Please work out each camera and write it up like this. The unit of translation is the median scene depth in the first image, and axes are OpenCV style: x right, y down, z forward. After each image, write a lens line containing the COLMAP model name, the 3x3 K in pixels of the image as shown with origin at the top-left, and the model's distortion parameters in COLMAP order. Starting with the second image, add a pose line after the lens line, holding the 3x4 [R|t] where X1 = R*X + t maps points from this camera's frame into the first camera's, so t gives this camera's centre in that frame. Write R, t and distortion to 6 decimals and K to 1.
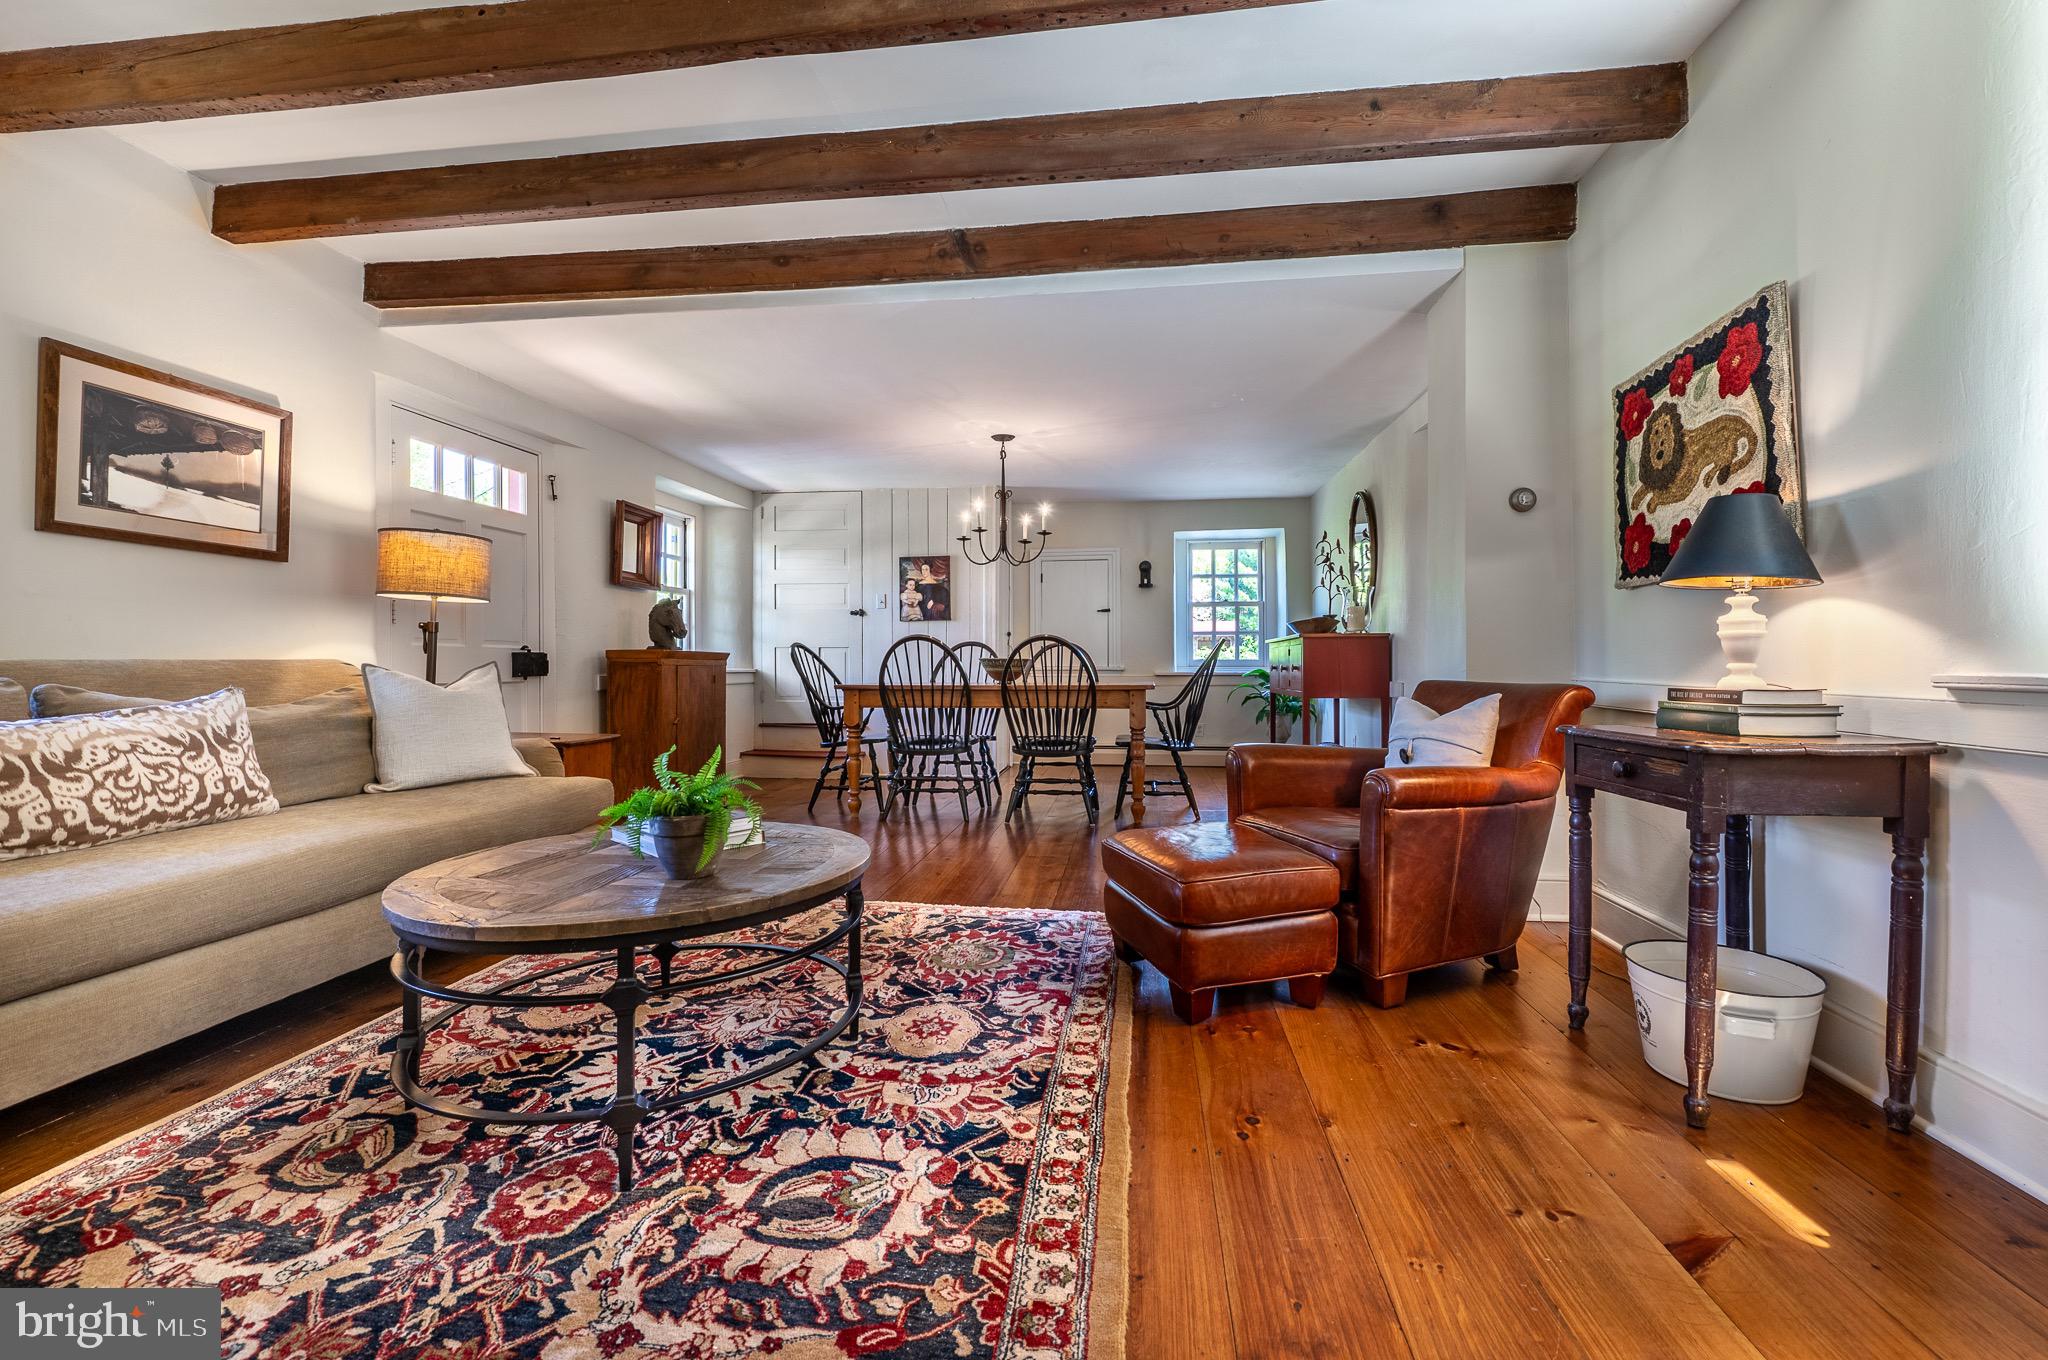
lens RADIAL K [[827.3, 0, 1027.9], [0, 827.3, 673.0], [0, 0, 1]] dist [-0.000582, -0.000414]
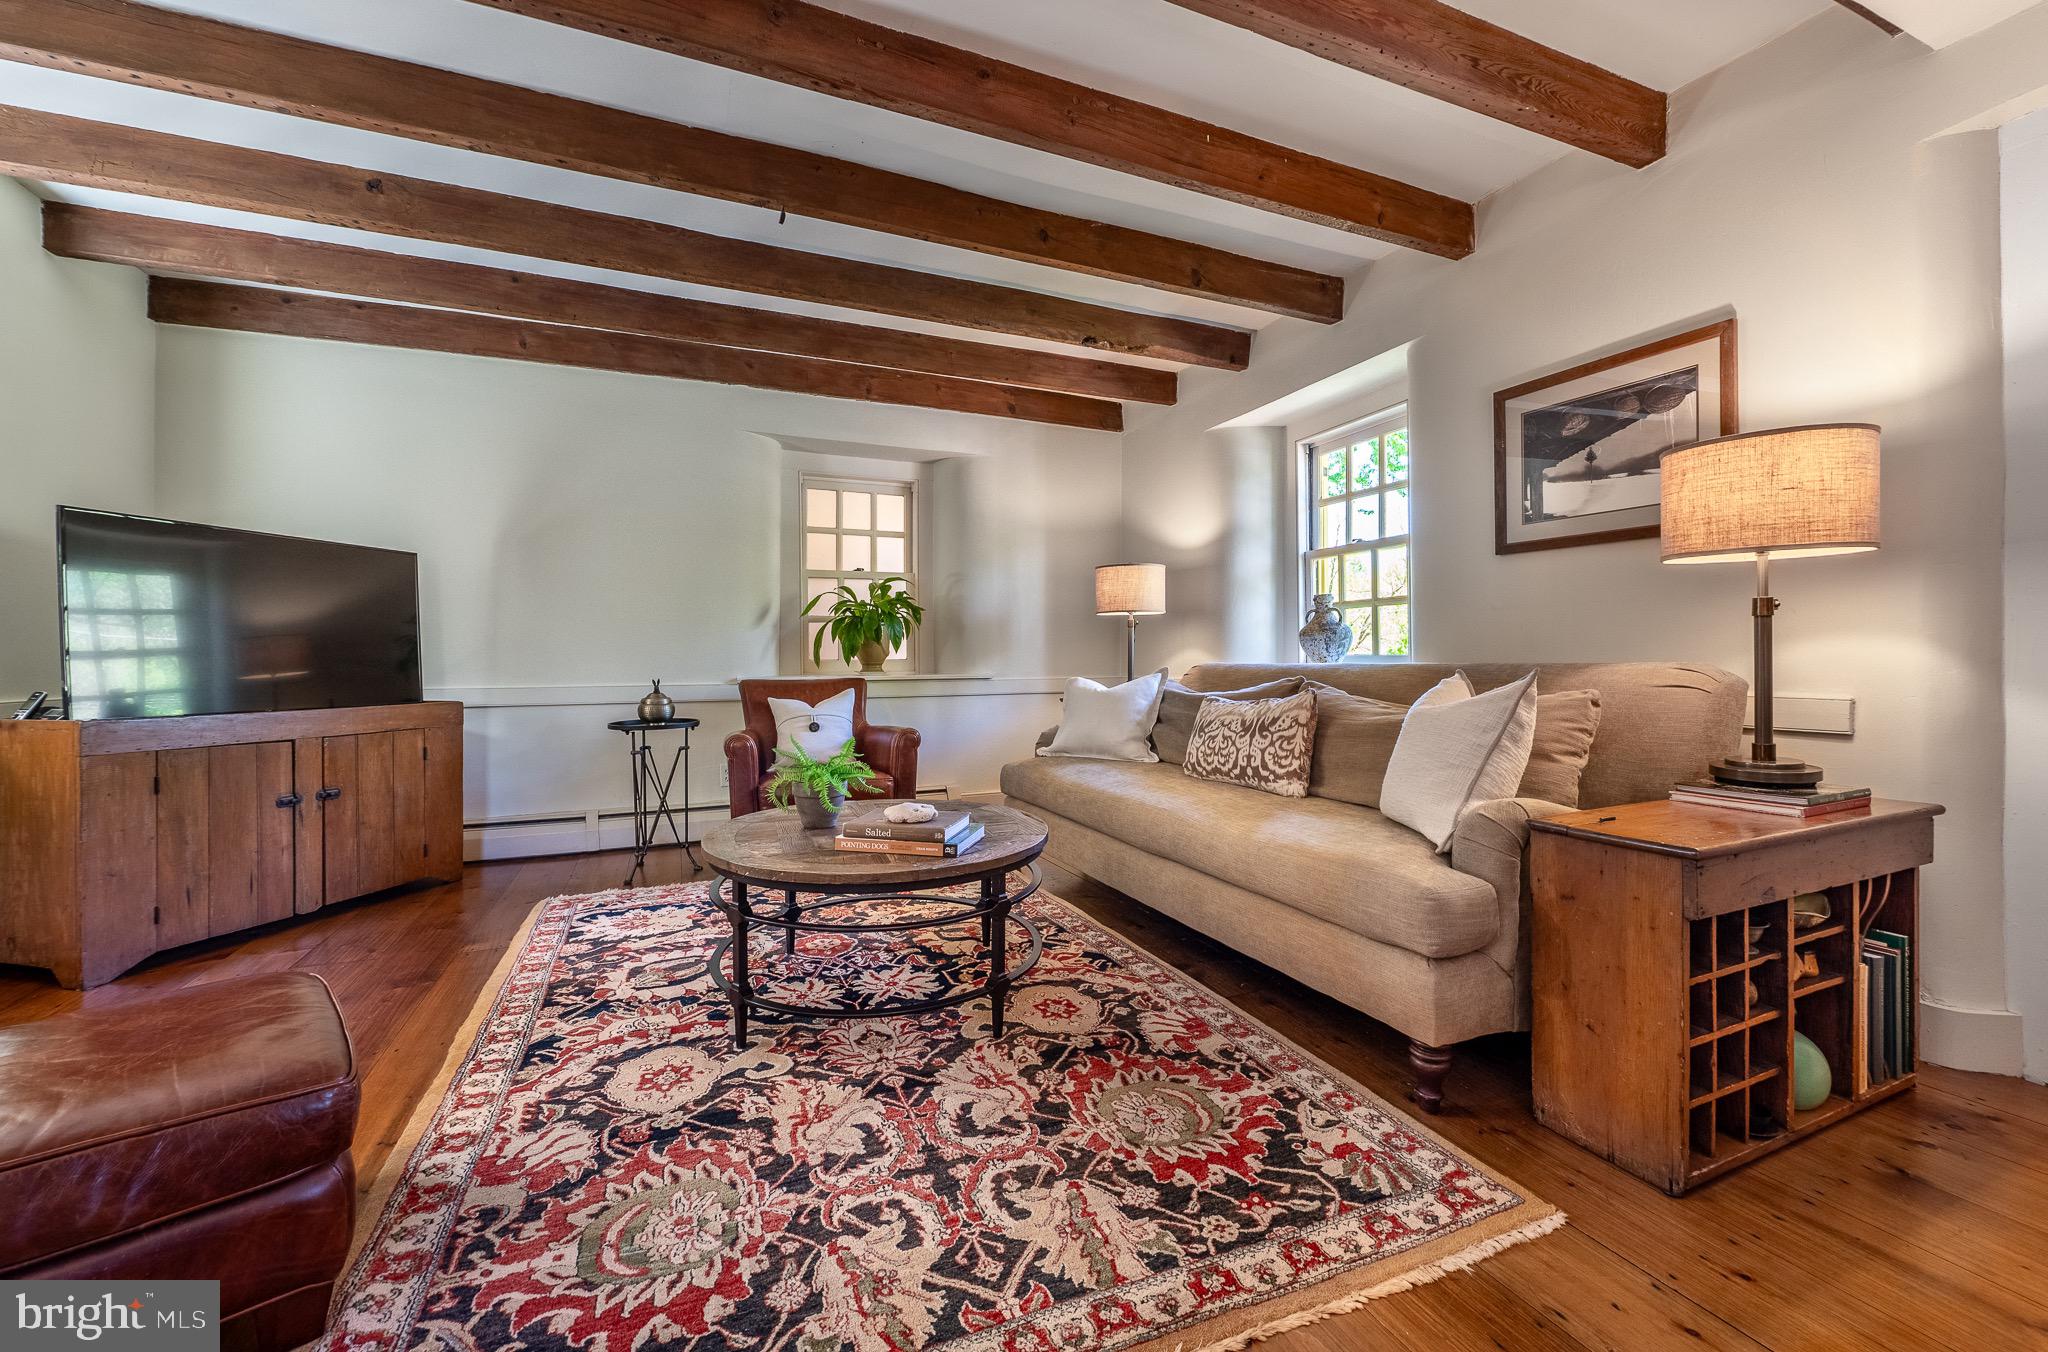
lens RADIAL K [[827.3, 0, 1036.3], [0, 827.3, 648.8], [0, 0, 1]] dist [-0.000582, -0.000414]
pose [[-0.855803, 0.005245, -0.517275, 0.004127], [0.004551, 0.999986, 0.002610, -0.051030], [0.517281, -0.000120, -0.855815, 2.052084]]
